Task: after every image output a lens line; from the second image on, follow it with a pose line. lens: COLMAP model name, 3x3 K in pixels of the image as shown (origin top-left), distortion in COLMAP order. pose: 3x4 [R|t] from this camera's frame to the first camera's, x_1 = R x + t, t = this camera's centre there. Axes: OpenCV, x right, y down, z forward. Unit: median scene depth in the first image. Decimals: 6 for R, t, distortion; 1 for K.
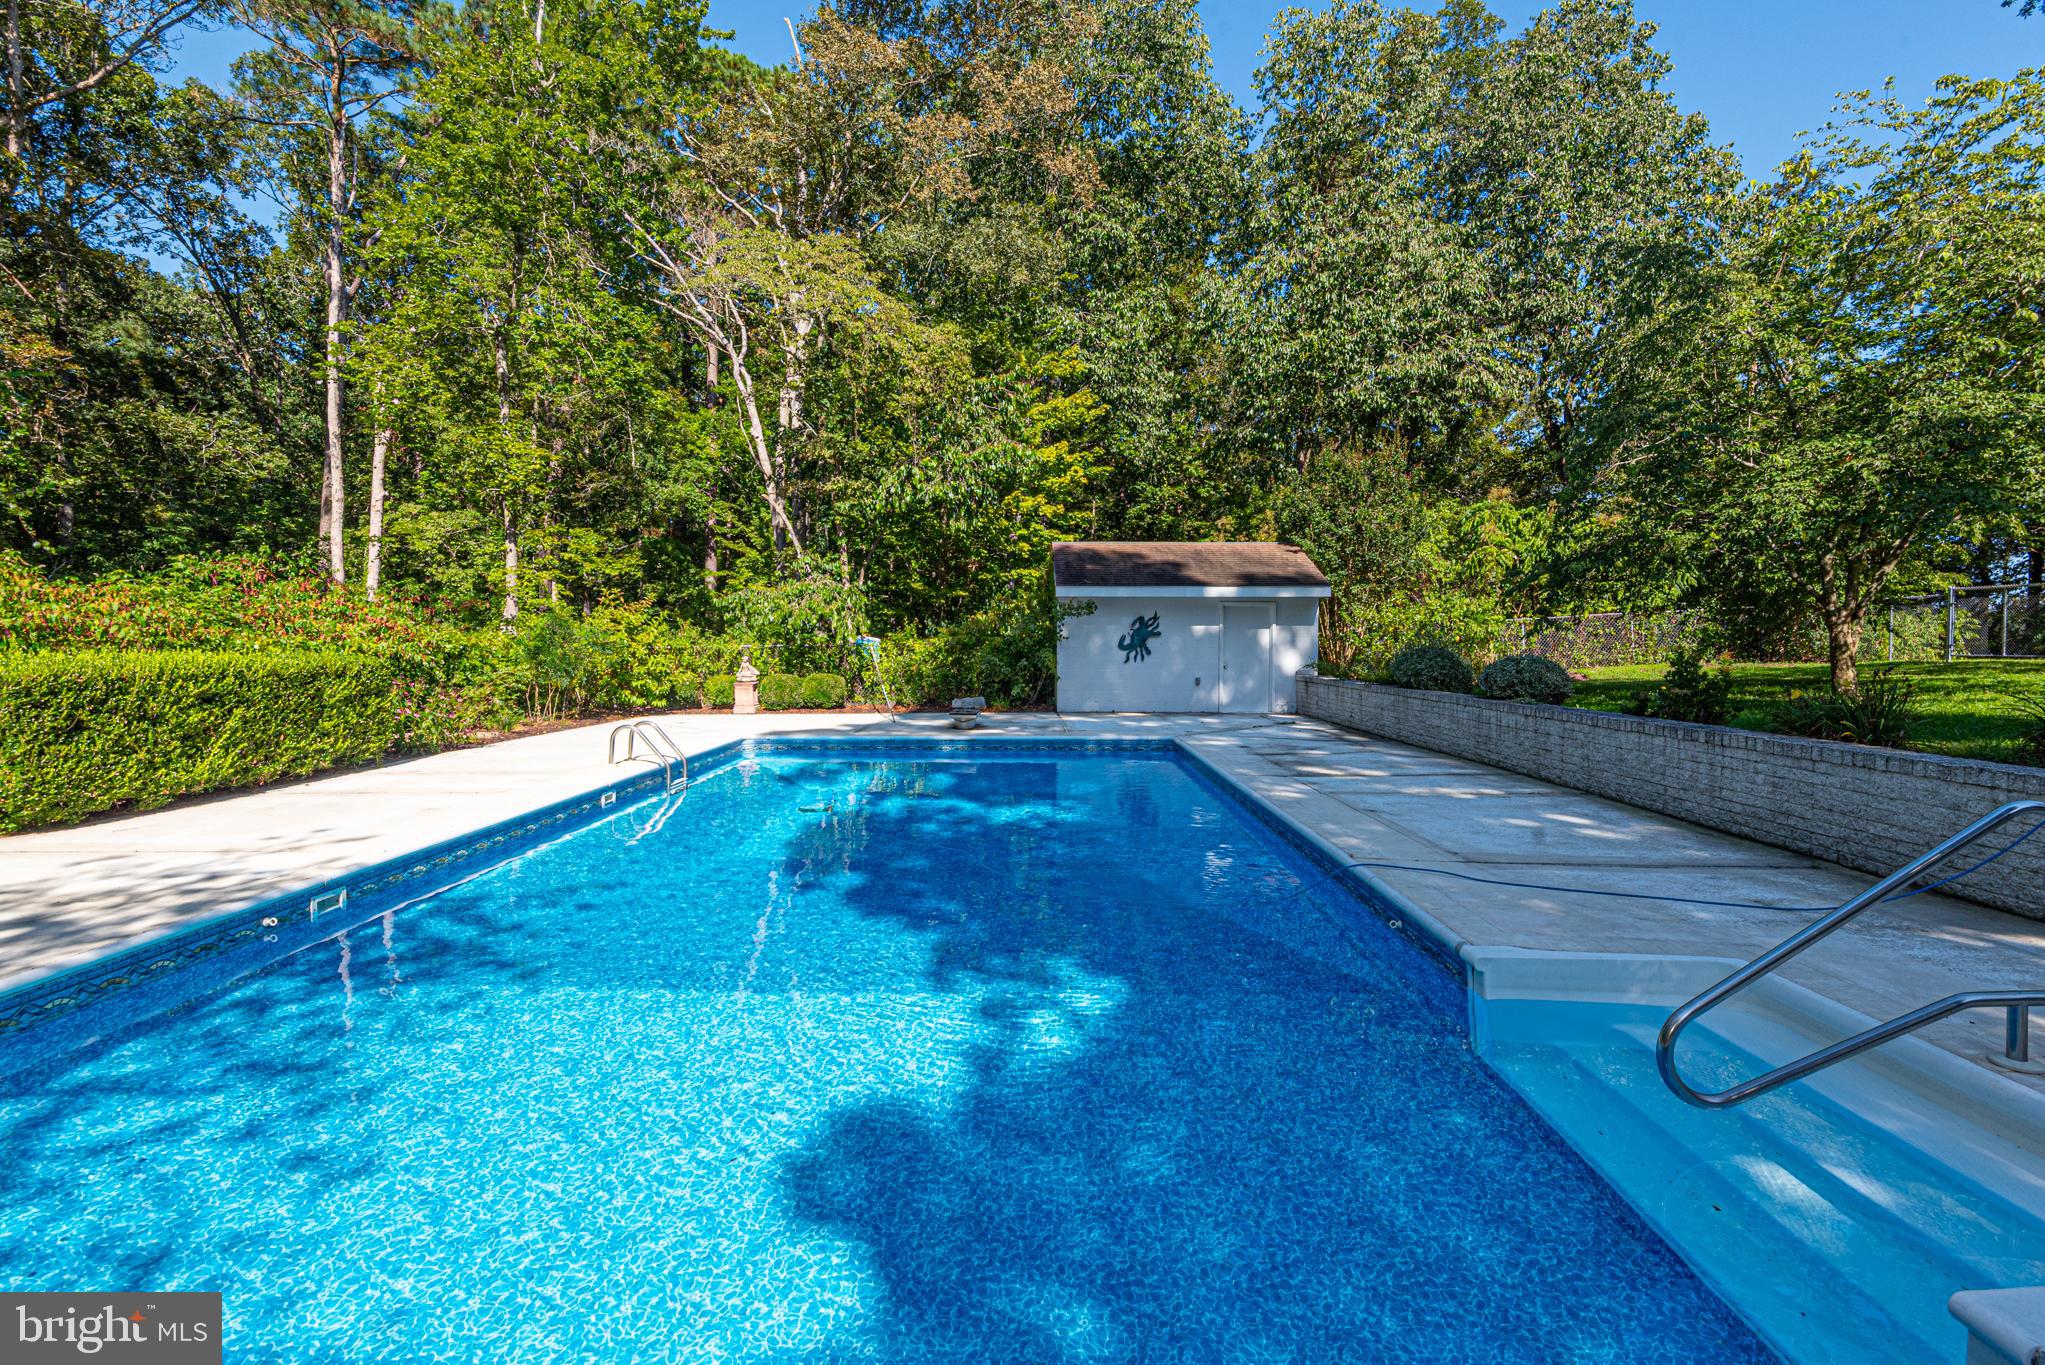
lens RADIAL K [[972.4, 0, 1015.9], [0, 972.4, 690.3], [0, 0, 1]] dist [0.001689, -0.000120]
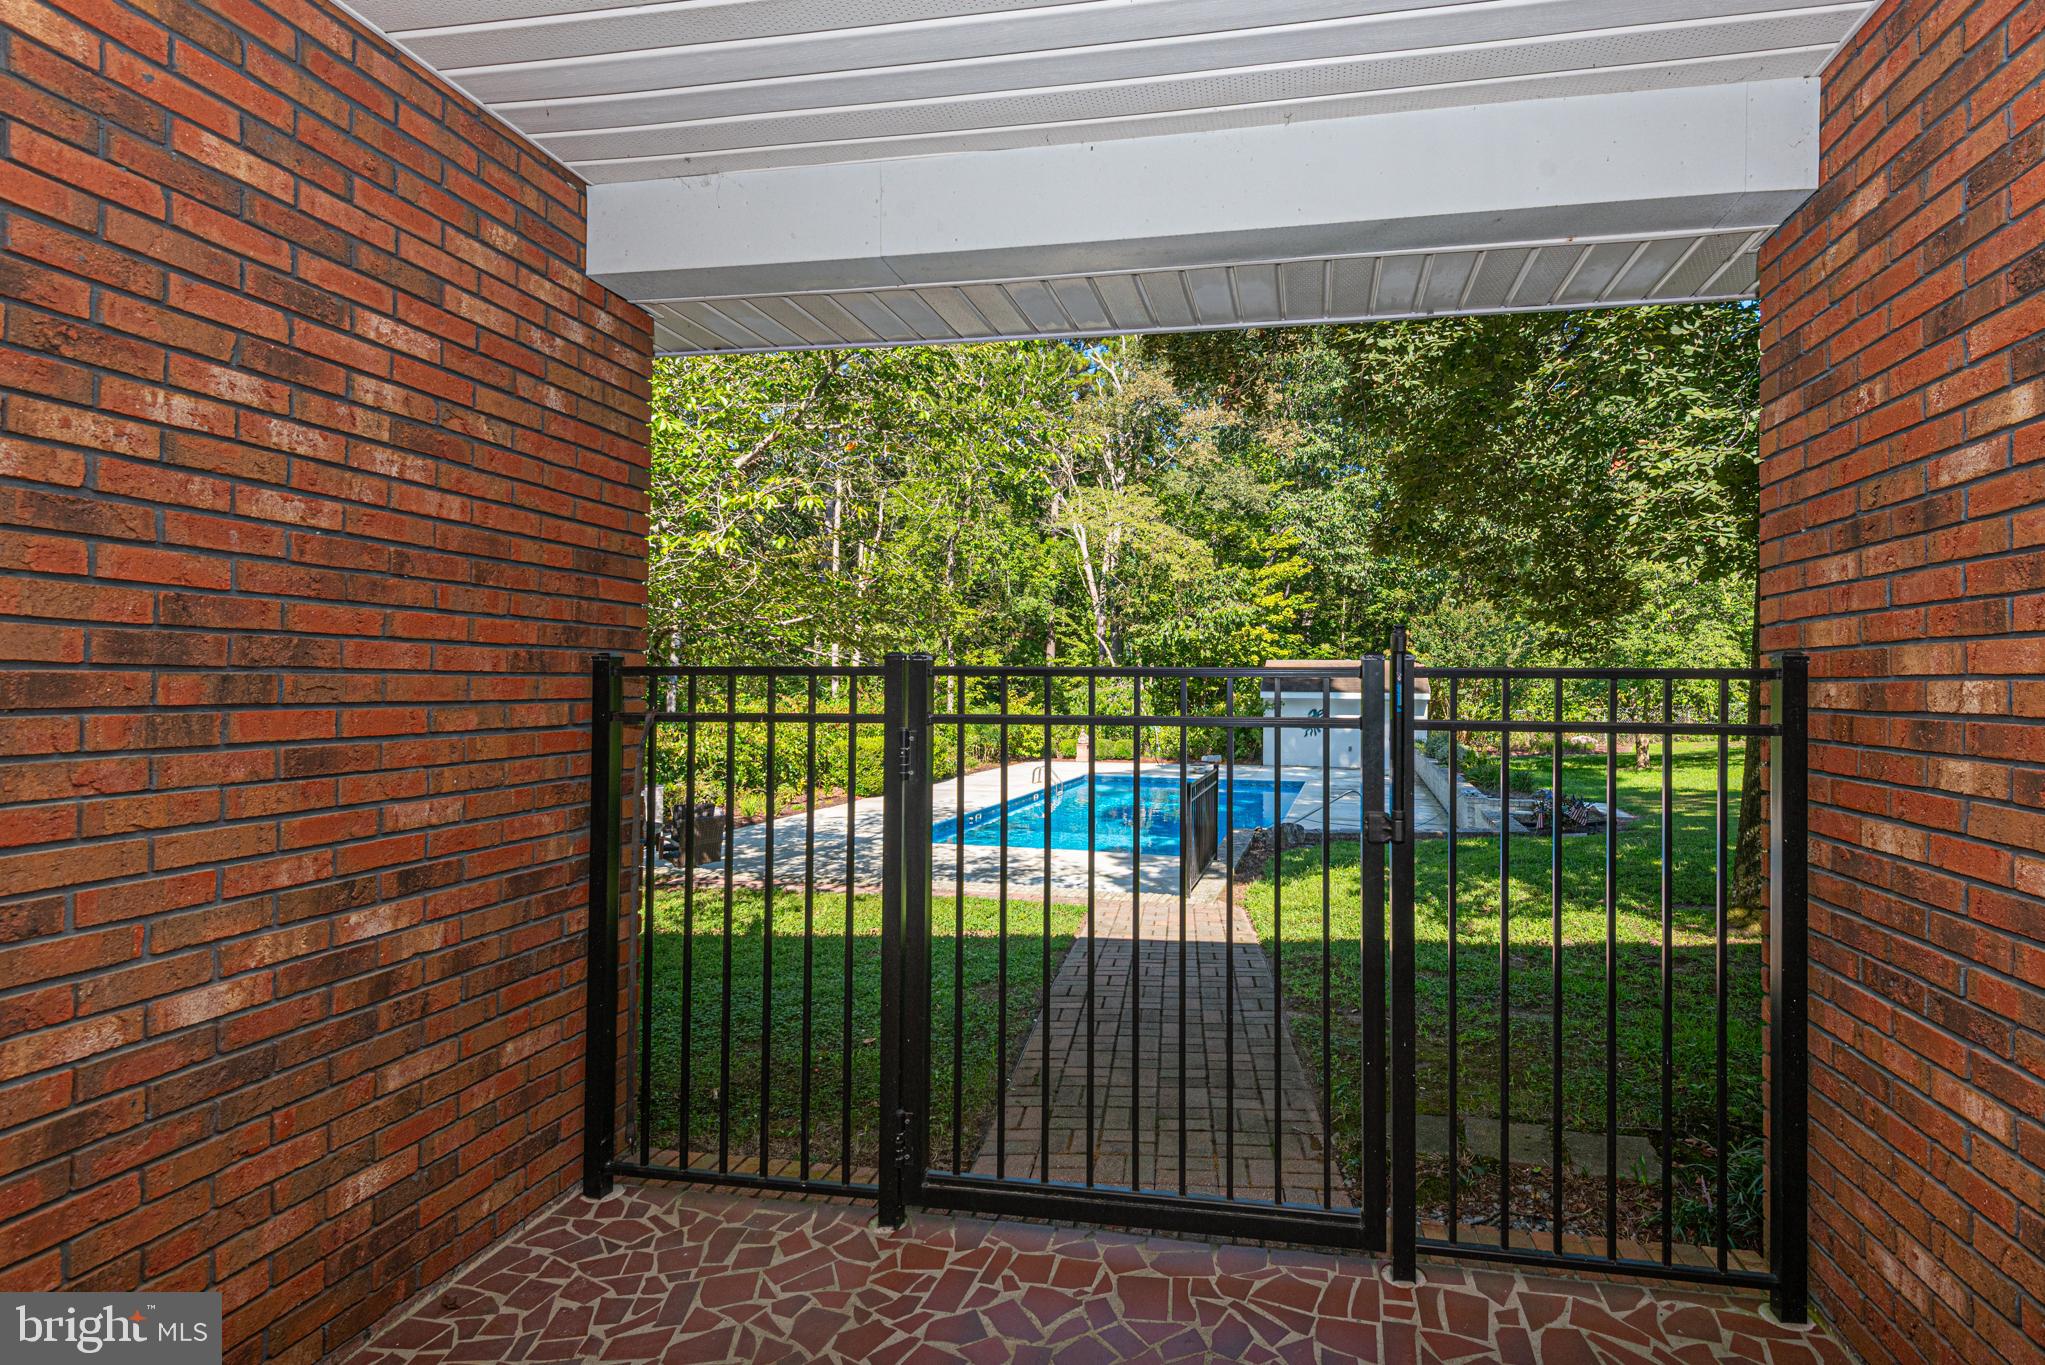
lens RADIAL K [[957.8, 0, 1079.6], [0, 957.8, 678.1], [0, 0, 1]] dist [0.000802, -0.014677]
pose [[0.967586, 0.004149, -0.252506, 0.142668], [-0.020388, 0.997885, -0.061729, -0.018843], [0.251716, 0.064876, 0.965624, -0.630839]]
